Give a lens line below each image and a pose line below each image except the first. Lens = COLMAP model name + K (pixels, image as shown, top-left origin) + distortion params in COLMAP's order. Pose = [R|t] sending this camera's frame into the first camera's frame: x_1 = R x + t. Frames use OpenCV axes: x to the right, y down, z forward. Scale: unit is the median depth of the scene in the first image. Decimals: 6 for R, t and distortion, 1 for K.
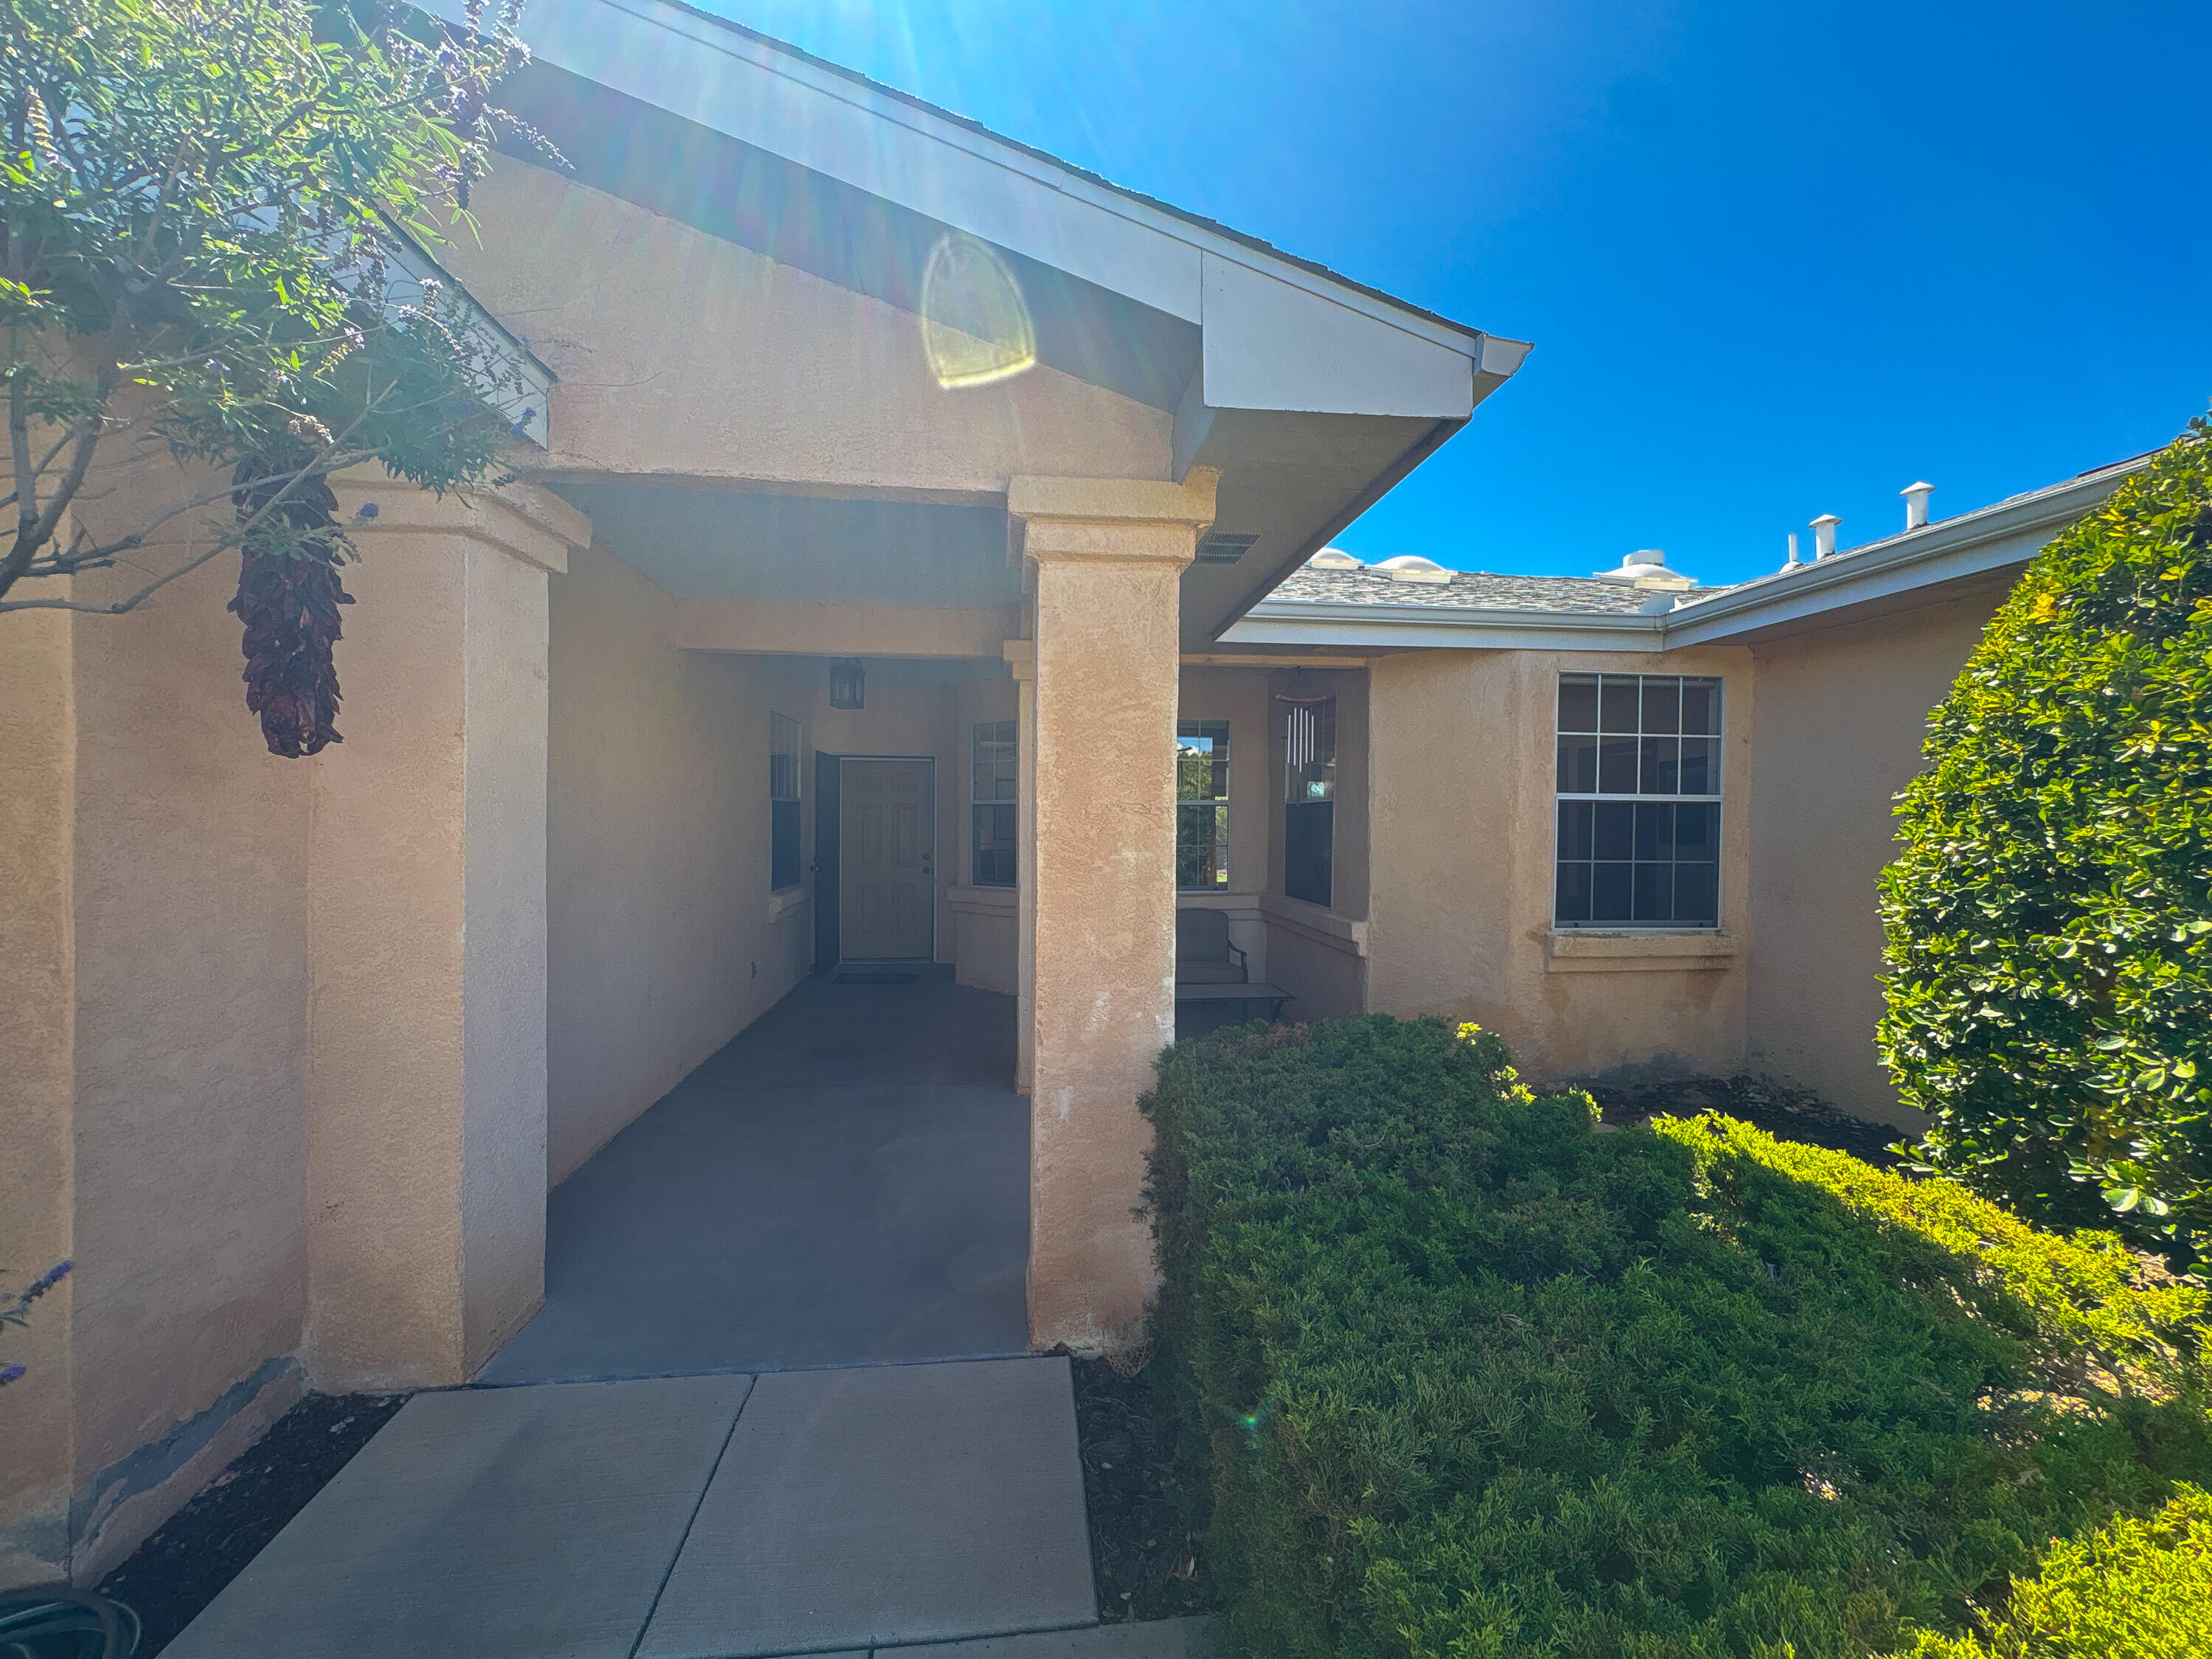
lens RADIAL K [[888.1, 0, 1106.0], [0, 888.1, 829.5], [0, 0, 1]] dist [0.000812, 0.000640]
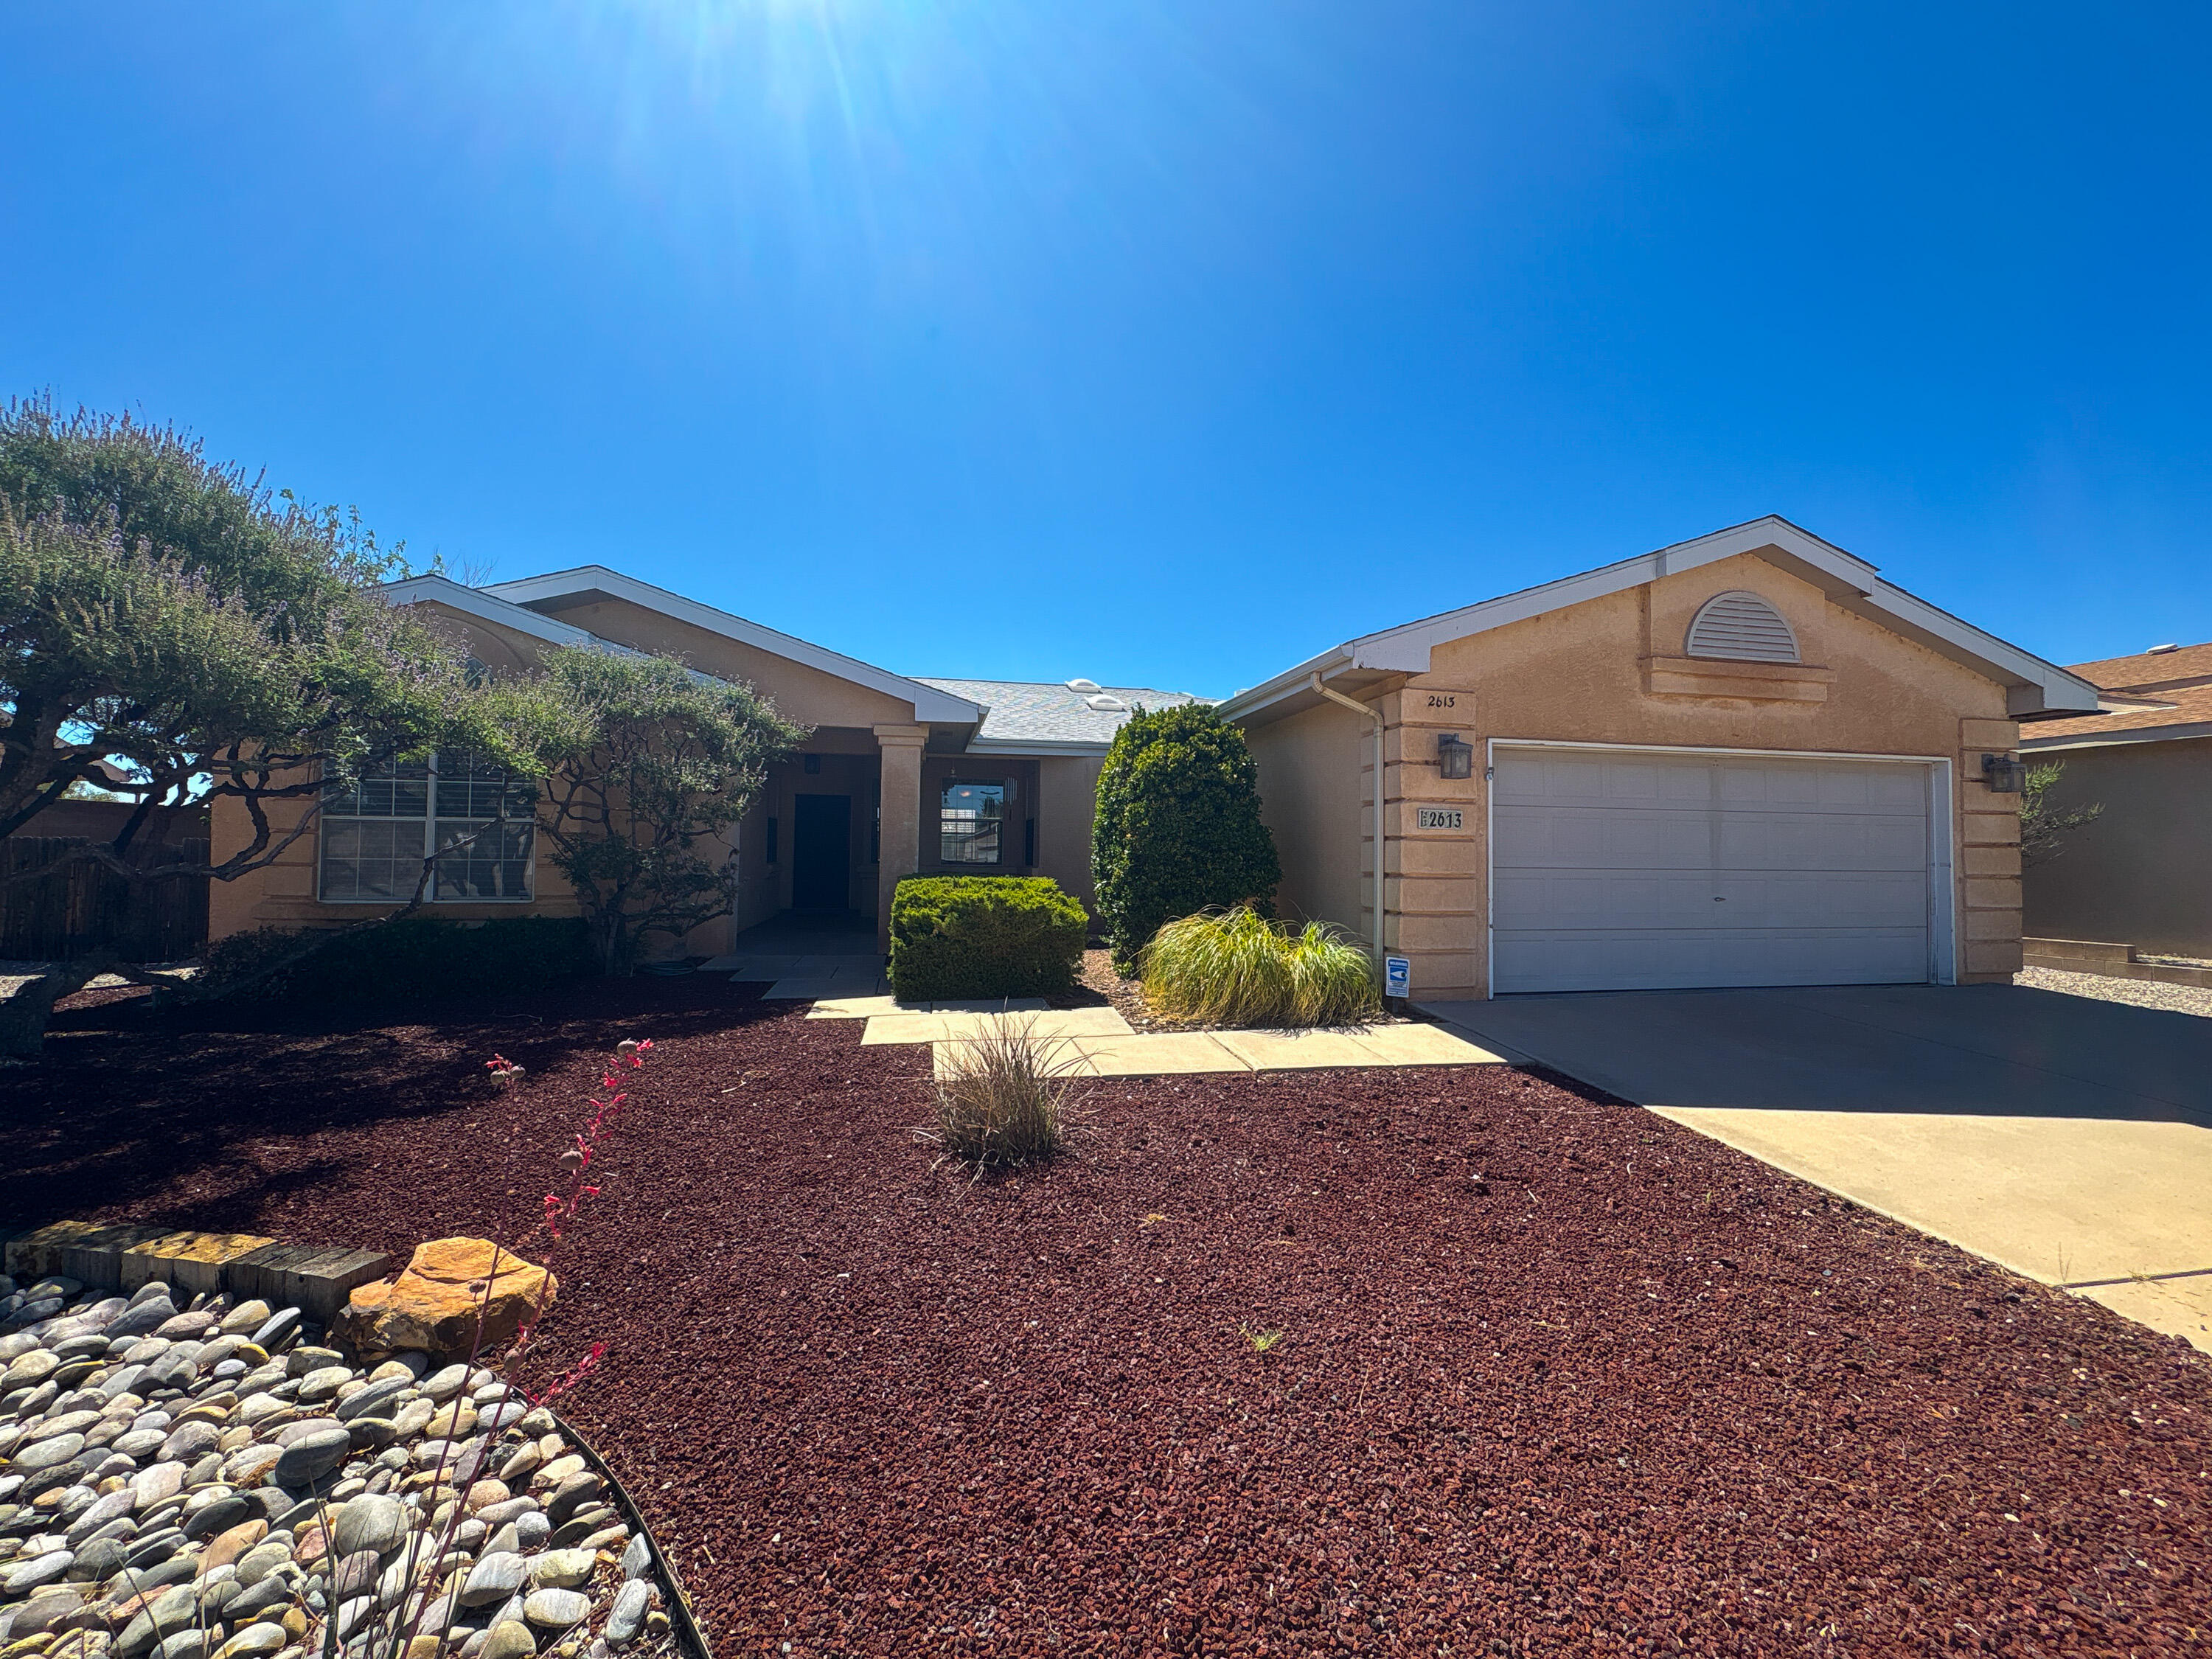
lens RADIAL K [[888.1, 0, 1106.0], [0, 888.1, 829.5], [0, 0, 1]] dist [0.000812, 0.000640]
pose [[0.995728, 0.007644, 0.092016, 0.525315], [-0.003550, 0.998999, -0.044581, 0.221973], [-0.092264, 0.044064, 0.994759, -2.832876]]
